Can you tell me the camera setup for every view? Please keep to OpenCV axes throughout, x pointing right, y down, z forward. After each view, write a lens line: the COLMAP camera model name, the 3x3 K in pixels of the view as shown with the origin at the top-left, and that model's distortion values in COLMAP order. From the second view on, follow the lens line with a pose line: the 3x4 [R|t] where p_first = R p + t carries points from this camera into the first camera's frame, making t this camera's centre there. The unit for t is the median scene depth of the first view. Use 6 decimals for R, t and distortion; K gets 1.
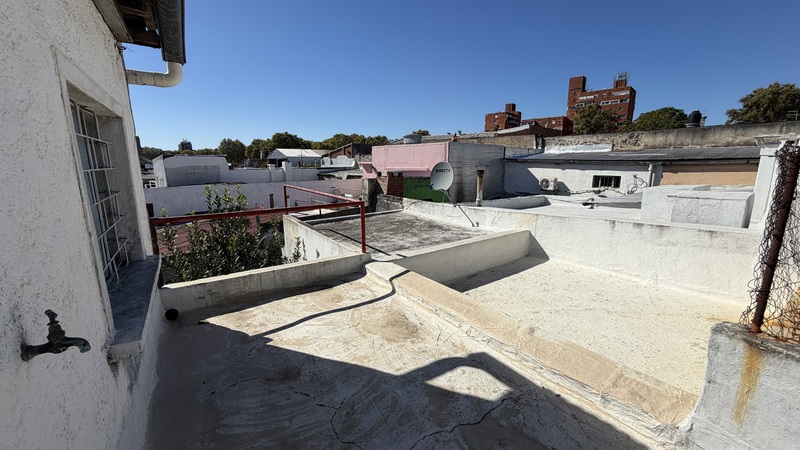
lens RADIAL K [[320.2, 0, 398.8], [0, 320.2, 223.3], [0, 0, 1]] dist [0.001564, 0.000447]
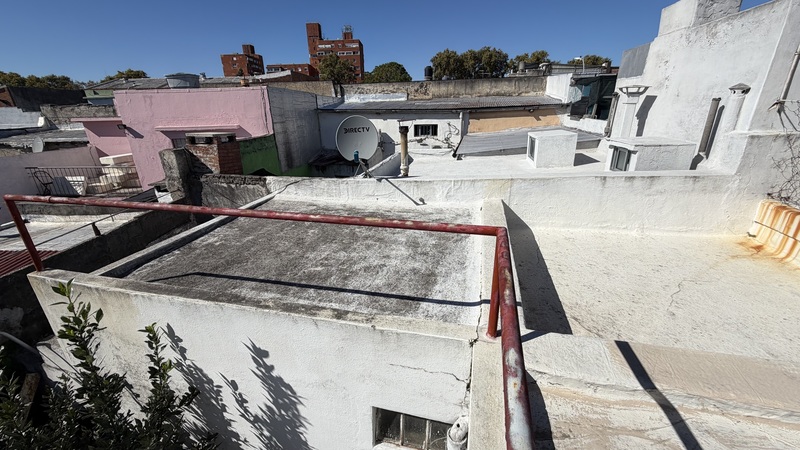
lens RADIAL K [[320.2, 0, 398.5], [0, 320.2, 222.9], [0, 0, 1]] dist [0.001564, 0.000447]
pose [[0.746944, -0.237214, 0.621131, -0.129182], [0.145375, 0.969854, 0.195573, -0.048285], [-0.648800, -0.055785, 0.758912, 0.218430]]
